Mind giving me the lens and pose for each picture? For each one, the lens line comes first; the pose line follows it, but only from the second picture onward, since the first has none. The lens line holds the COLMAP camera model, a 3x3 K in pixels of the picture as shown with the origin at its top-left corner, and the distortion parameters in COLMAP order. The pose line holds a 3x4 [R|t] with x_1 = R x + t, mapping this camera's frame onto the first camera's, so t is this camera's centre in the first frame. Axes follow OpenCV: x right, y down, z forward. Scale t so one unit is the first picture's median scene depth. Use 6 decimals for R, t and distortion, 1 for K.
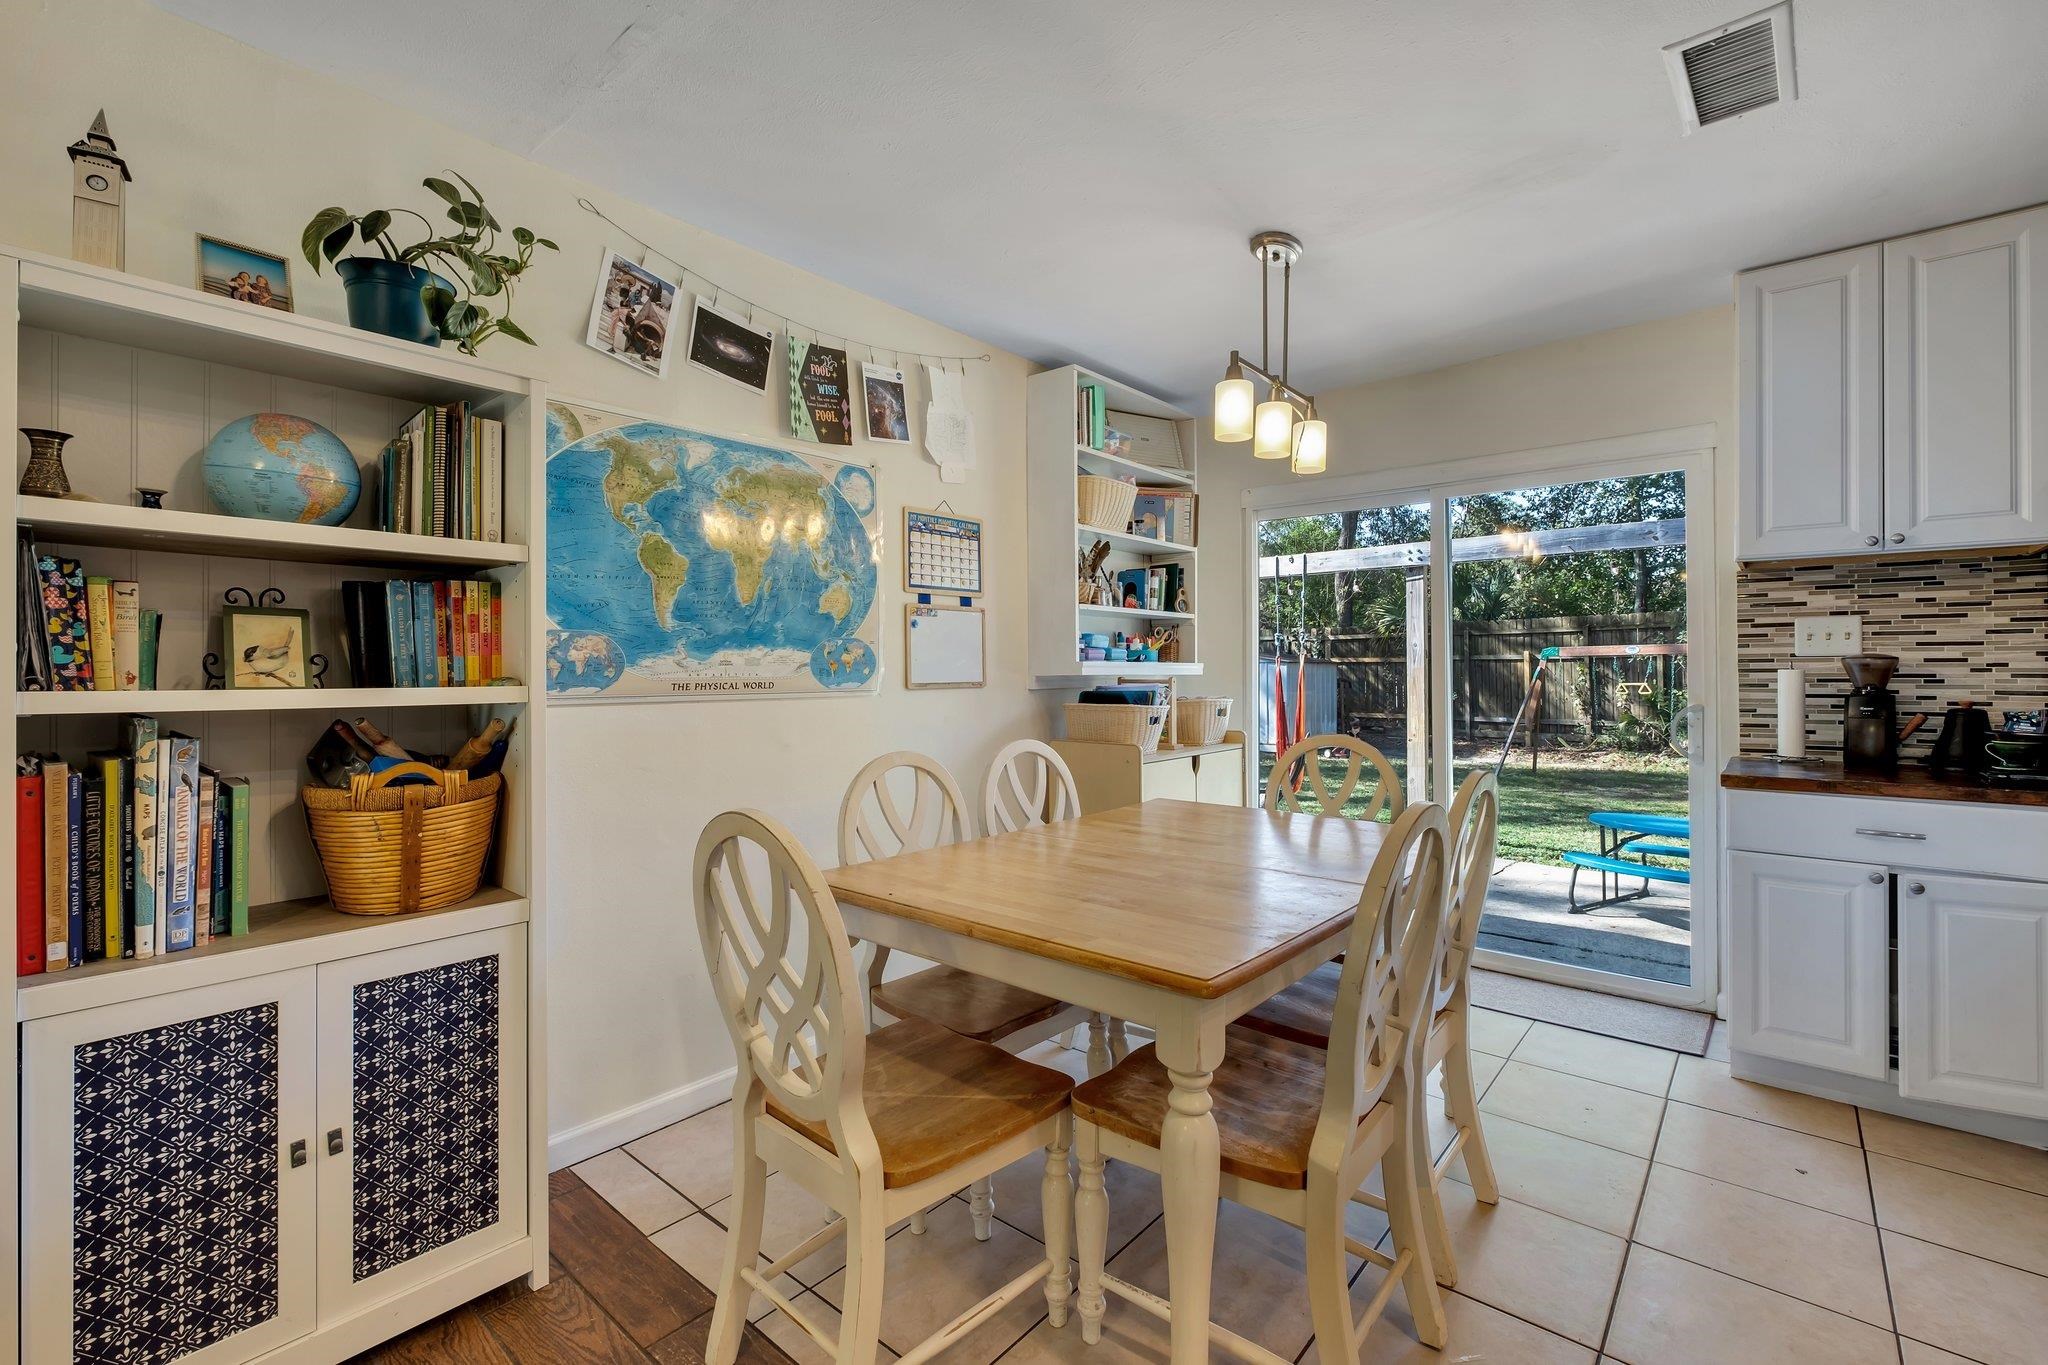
lens RADIAL K [[893.3, 0, 1018.2], [0, 893.3, 661.0], [0, 0, 1]] dist [-0.006587, -0.000536]
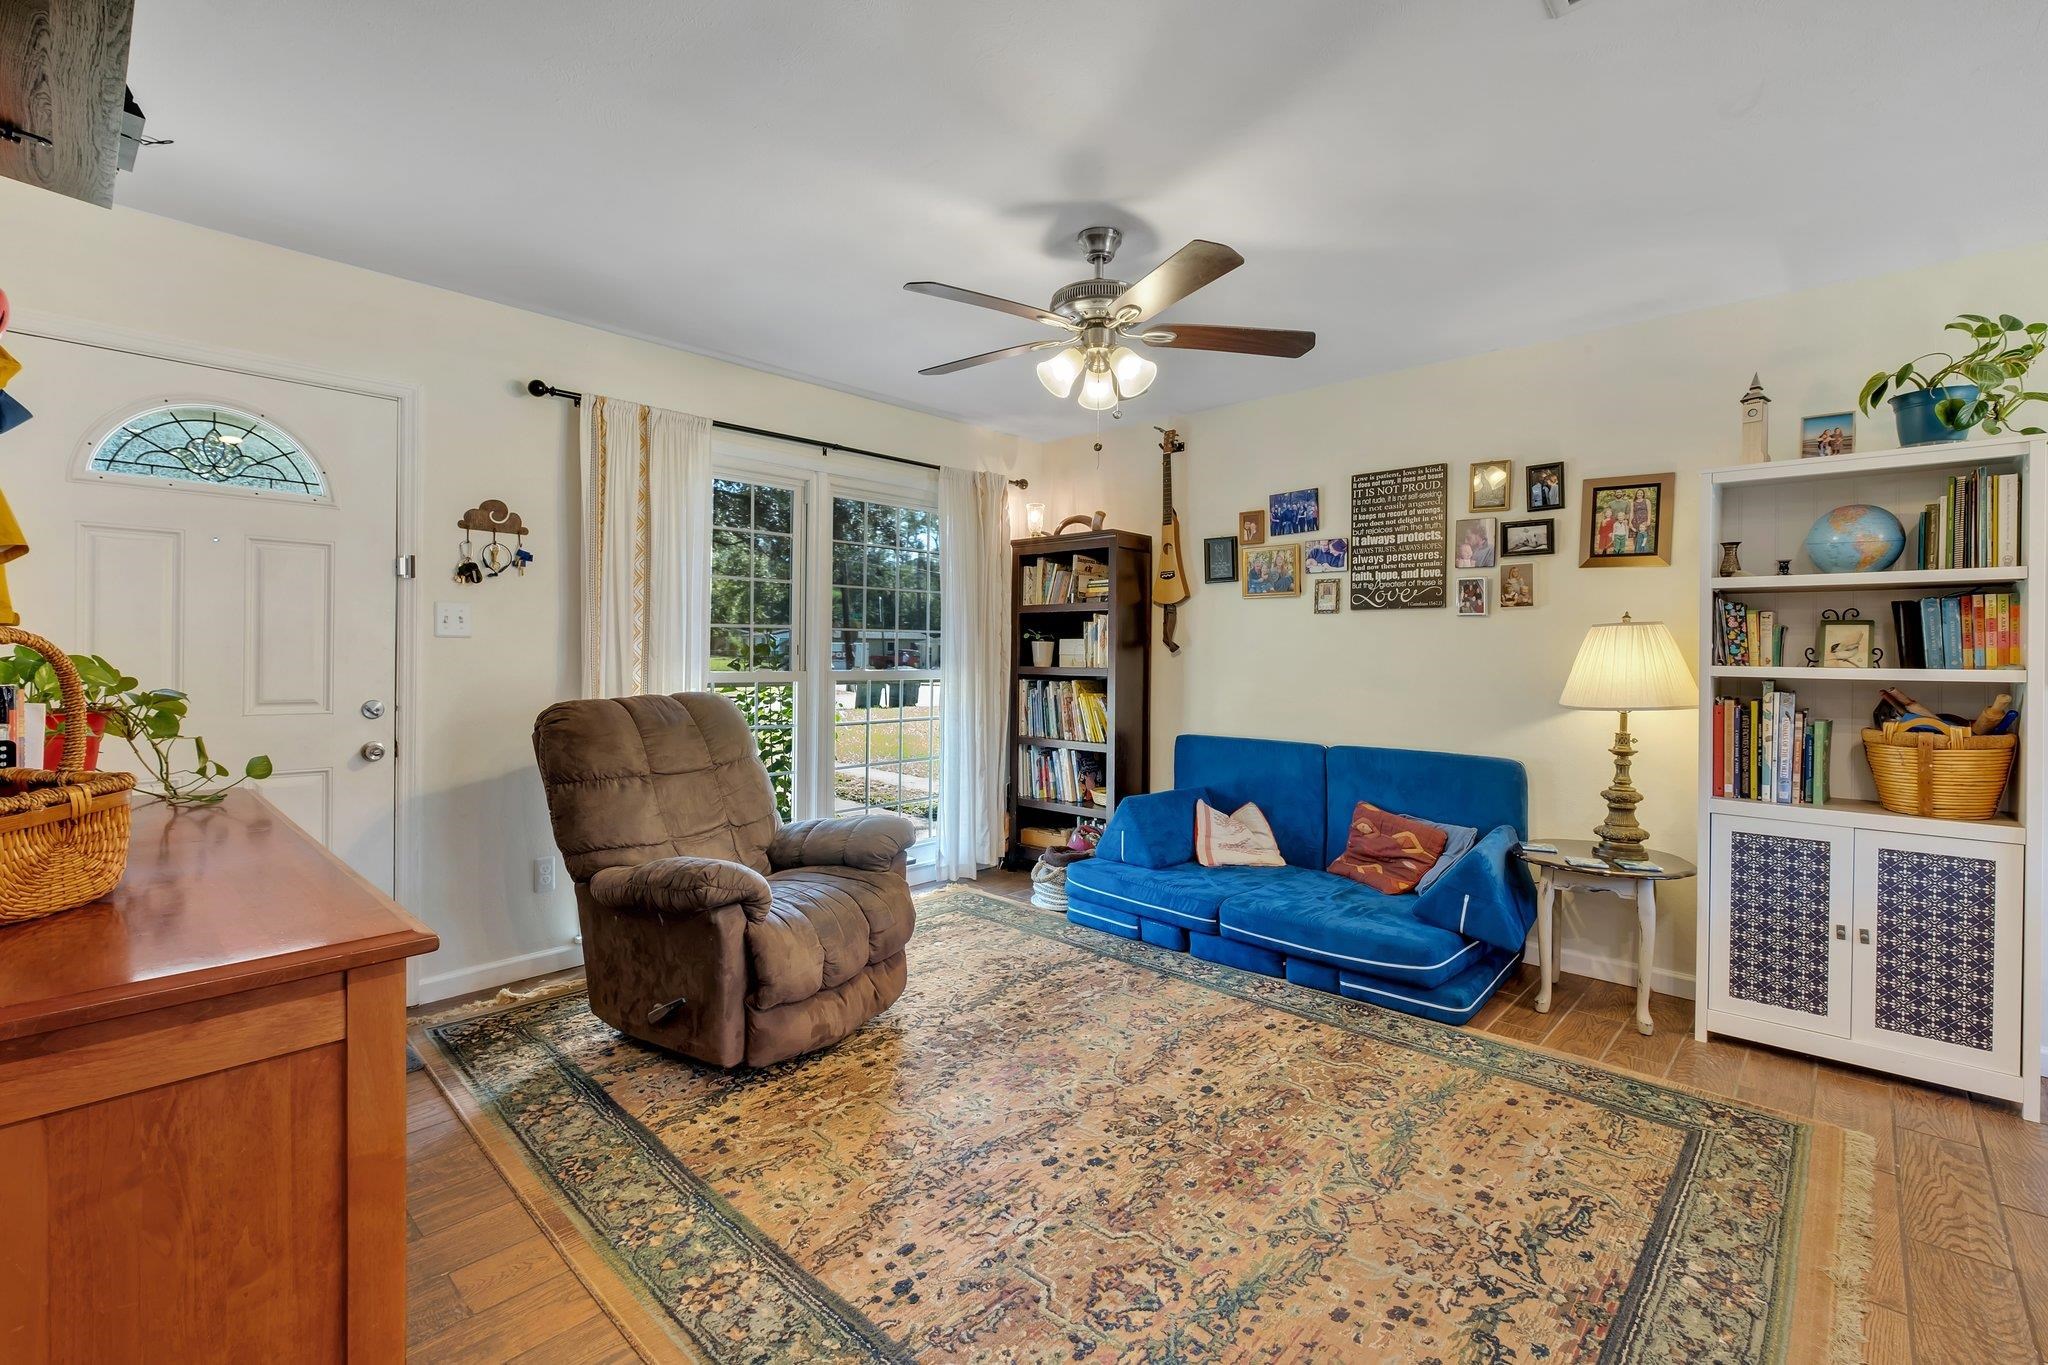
lens RADIAL K [[893.3, 0, 1033.8], [0, 893.3, 659.1], [0, 0, 1]] dist [-0.006587, -0.000536]
pose [[-0.029703, 0.007858, -0.999528, 0.828112], [-0.000018, 0.999969, 0.007862, 0.000351], [0.999559, 0.000252, -0.029702, -0.457645]]
